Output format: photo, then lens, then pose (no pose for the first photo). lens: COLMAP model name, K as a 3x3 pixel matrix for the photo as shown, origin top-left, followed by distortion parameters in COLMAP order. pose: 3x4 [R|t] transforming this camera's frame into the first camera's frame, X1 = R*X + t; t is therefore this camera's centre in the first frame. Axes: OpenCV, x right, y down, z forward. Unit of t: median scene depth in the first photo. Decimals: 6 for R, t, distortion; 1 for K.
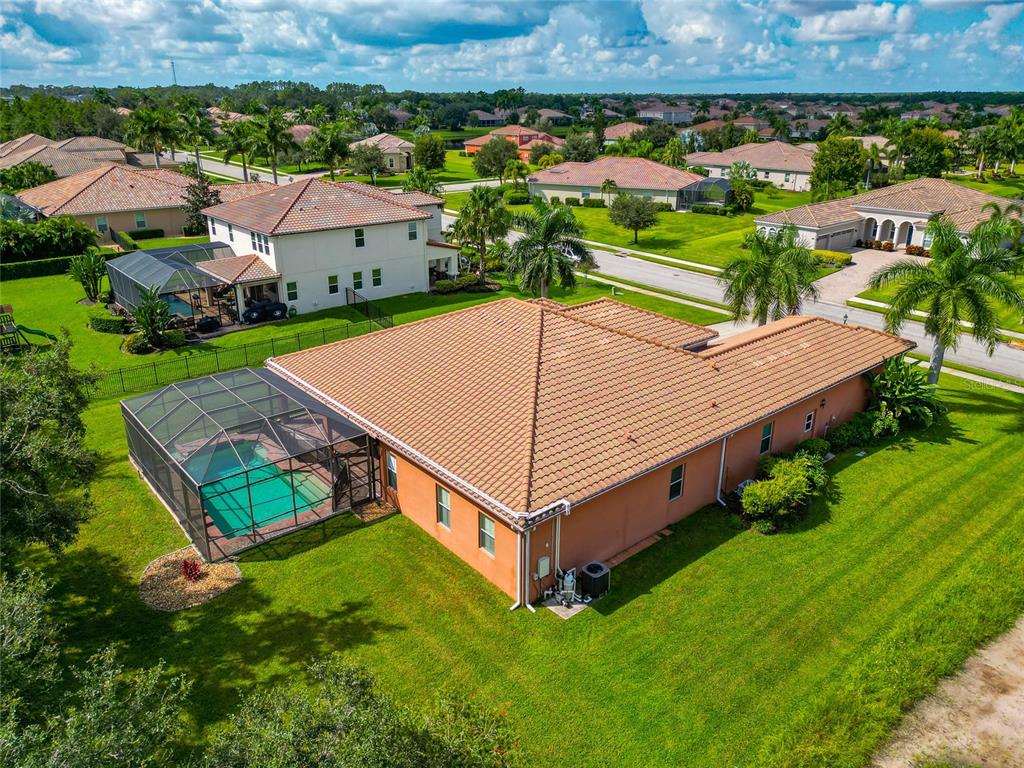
lens RADIAL K [[733.4, 0, 512.0], [0, 733.4, 384.0], [0, 0, 1]] dist [0.008287, 0.002299]
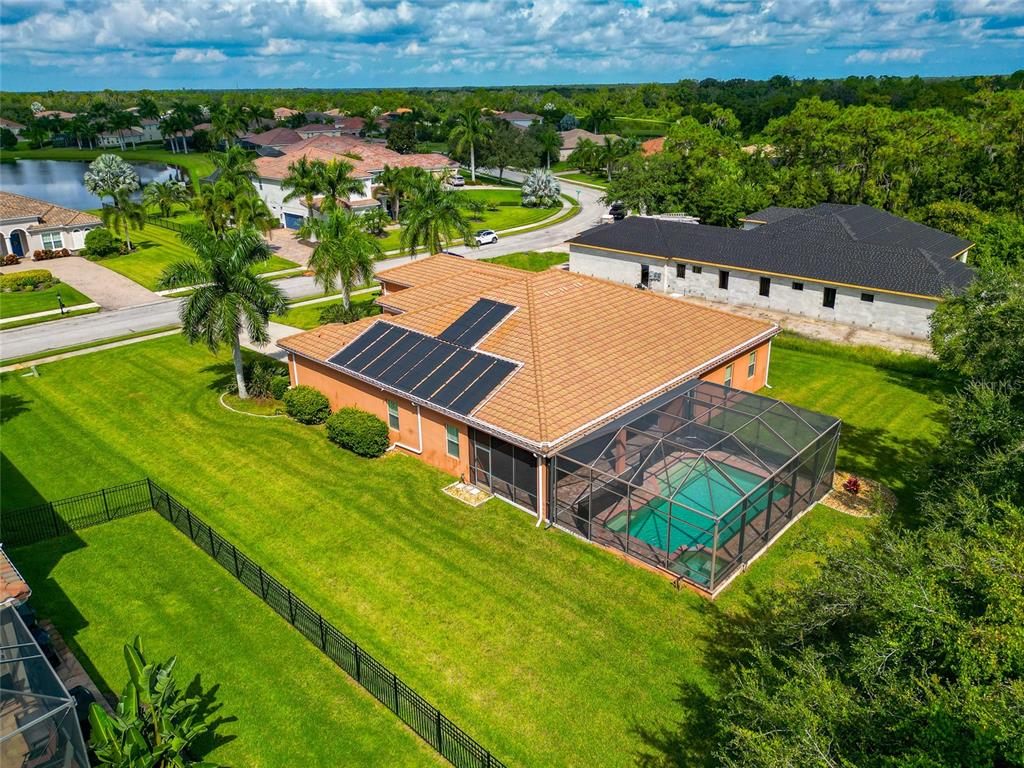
lens RADIAL K [[733.4, 0, 512.0], [0, 733.4, 384.0], [0, 0, 1]] dist [0.008287, 0.002299]
pose [[-0.108391, -0.371071, 0.922257, -1.430745], [0.373957, 0.844361, 0.383680, -0.554515], [-0.921091, 0.386471, 0.047244, 1.409270]]
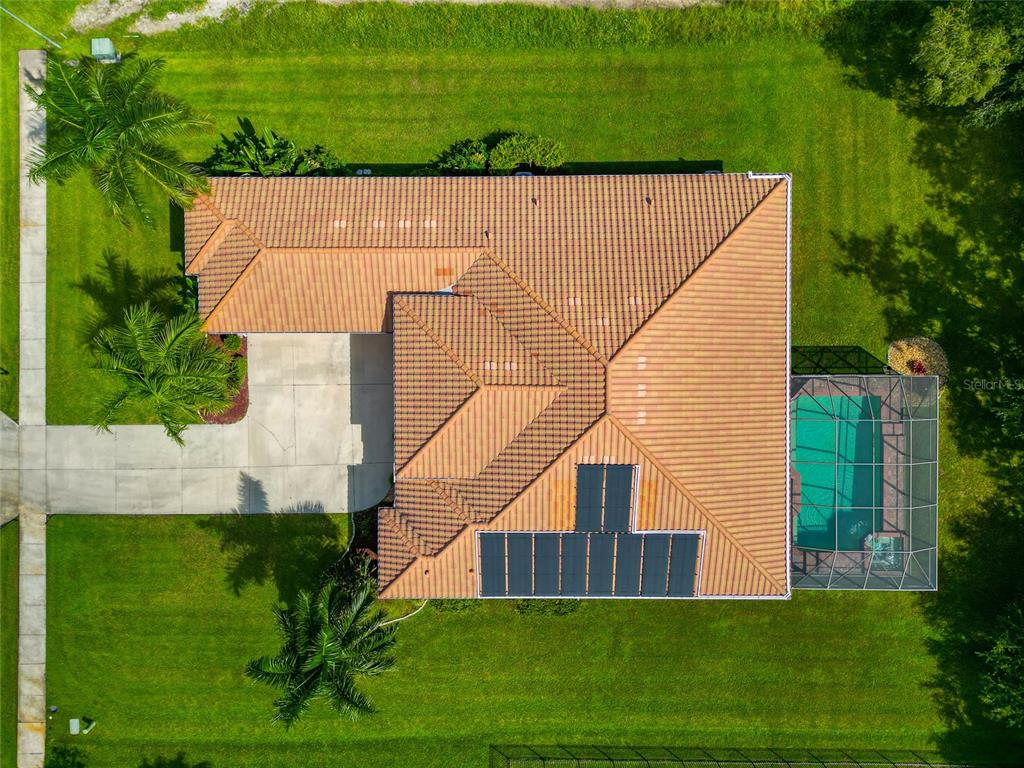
lens RADIAL K [[733.4, 0, 512.0], [0, 733.4, 384.0], [0, 0, 1]] dist [0.008287, 0.002299]
pose [[-0.764013, -0.645193, 0.003196, 0.153149], [0.248231, -0.289366, 0.924472, -1.309730], [-0.595539, 0.707102, 0.381236, 0.960962]]
